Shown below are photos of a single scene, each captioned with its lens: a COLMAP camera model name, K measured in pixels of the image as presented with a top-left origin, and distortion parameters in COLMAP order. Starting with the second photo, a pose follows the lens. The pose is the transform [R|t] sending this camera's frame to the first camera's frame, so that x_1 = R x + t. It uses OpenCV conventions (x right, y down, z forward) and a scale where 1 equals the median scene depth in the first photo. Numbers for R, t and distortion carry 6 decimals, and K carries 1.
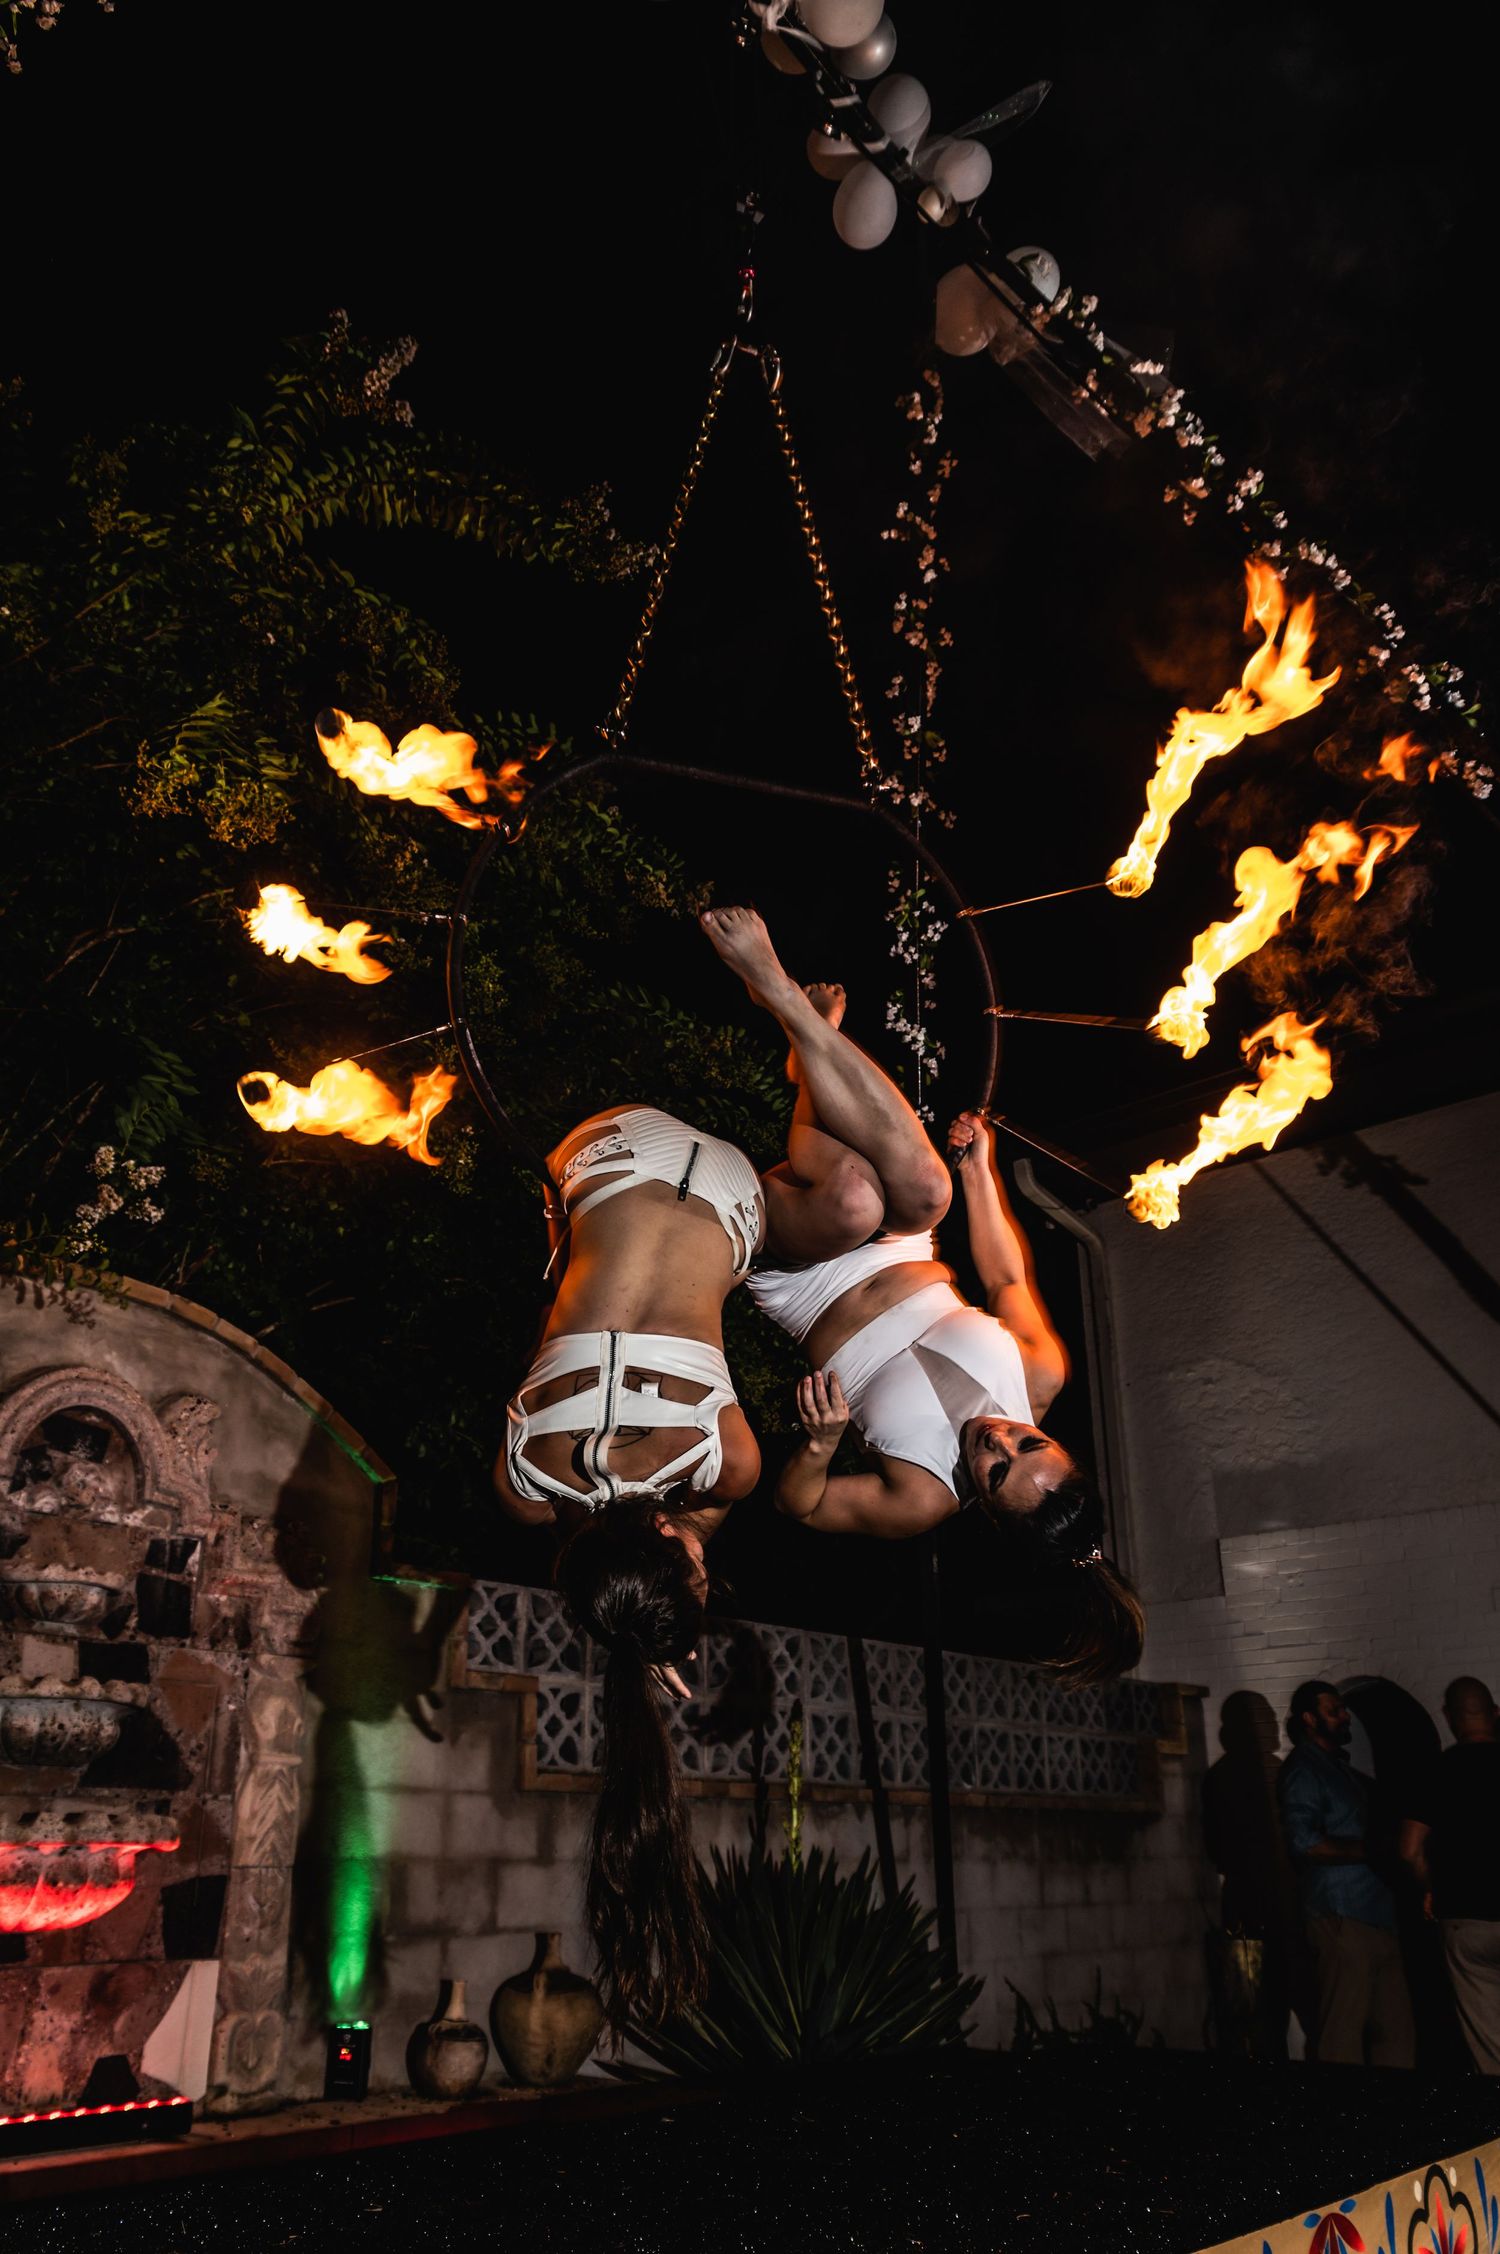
lens RADIAL K [[1580.5, 0, 728.4], [0, 1580.5, 1235.9], [0, 0, 1]] dist [-0.007200, -0.000970]
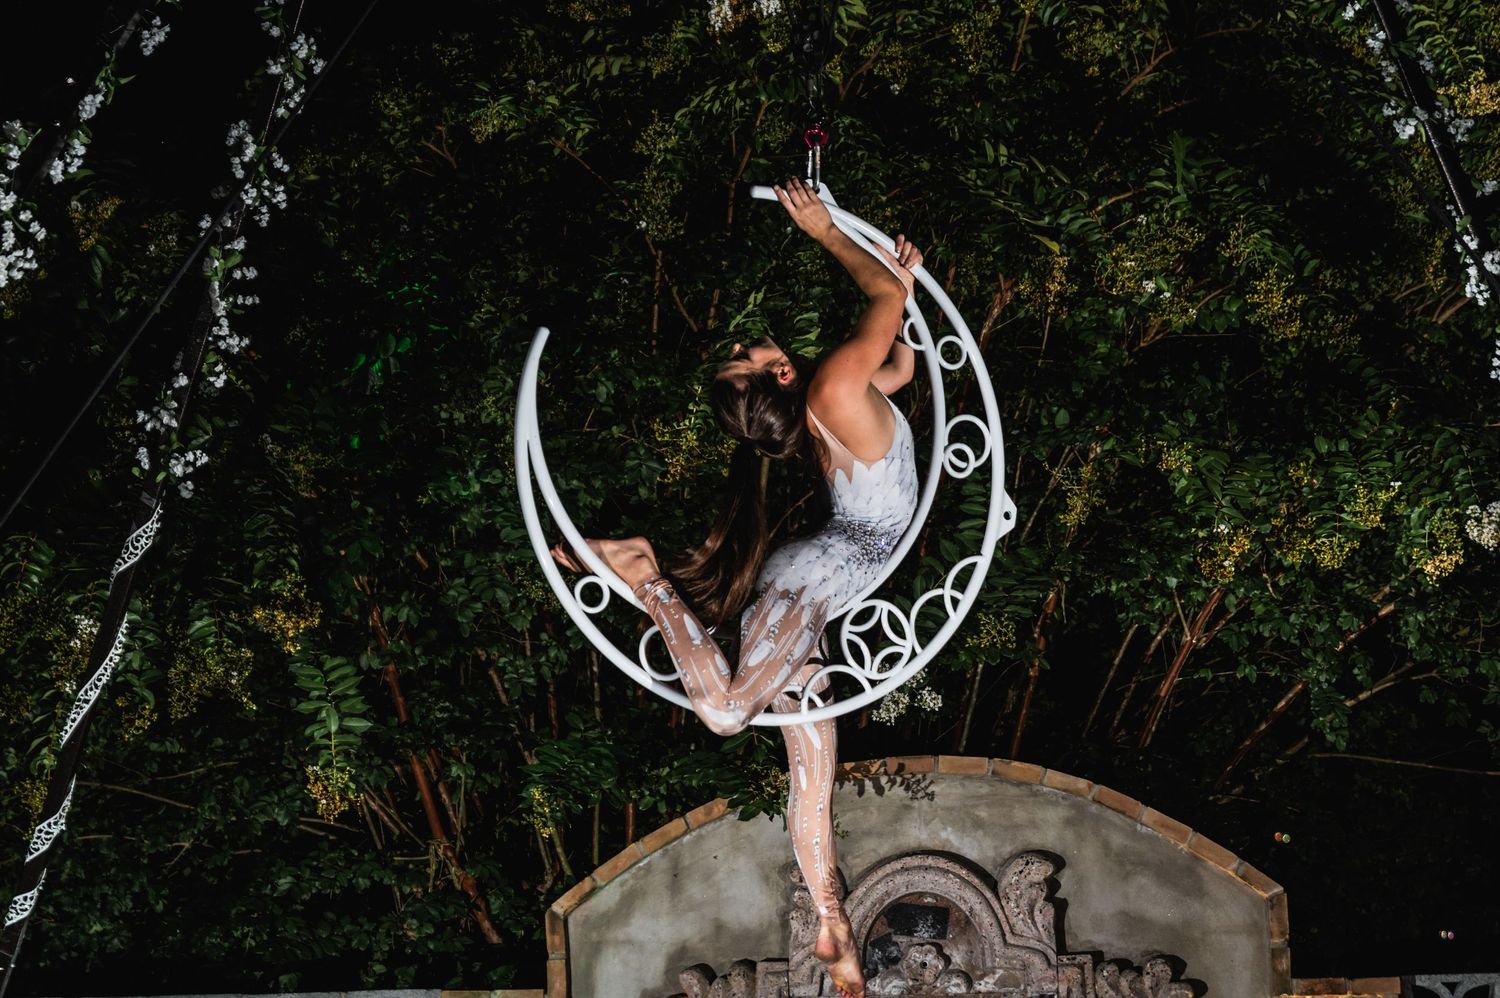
lens RADIAL K [[2964.7, 0, 854.2], [0, 2964.7, 503.7], [0, 0, 1]] dist [0.026468, 0.279070]
pose [[0.635940, -0.145958, -0.757810, 1.117114], [0.293348, 0.953965, 0.062434, -0.278444], [0.713812, -0.262006, 0.649481, -0.283767]]
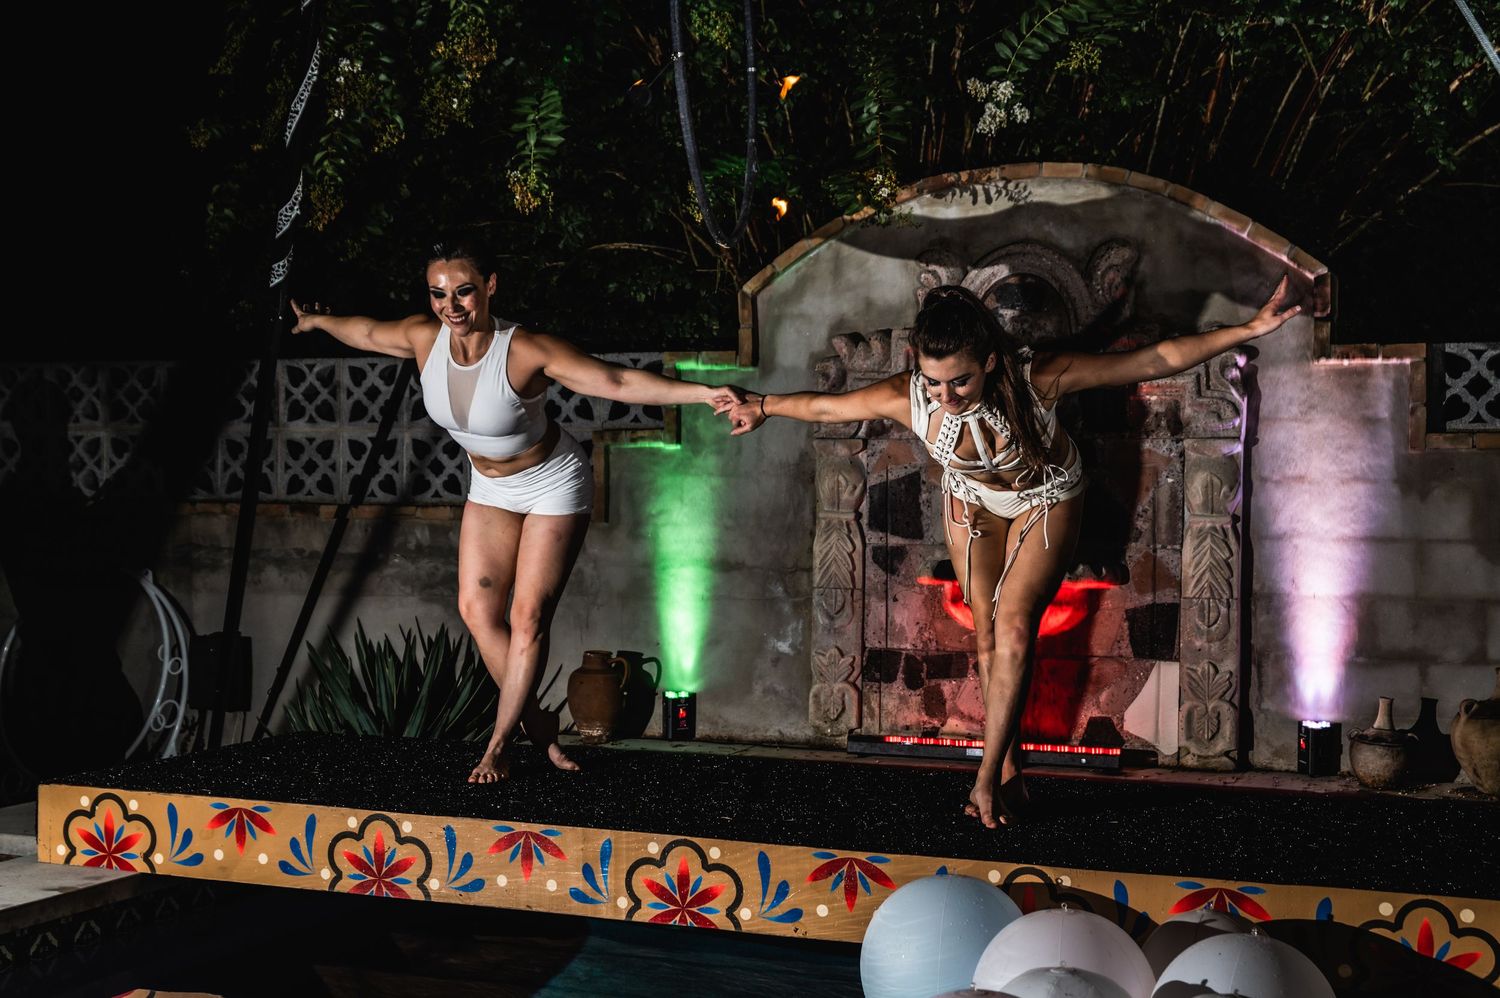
lens RADIAL K [[2025.8, 0, 789.8], [0, 2025.8, 547.6], [0, 0, 1]] dist [0.014631, -0.057415]
pose [[0.364703, 0.022728, -0.930846, 1.089668], [0.322425, 0.934771, 0.149149, 0.006044], [0.873518, -0.354523, 0.333586, 0.165394]]
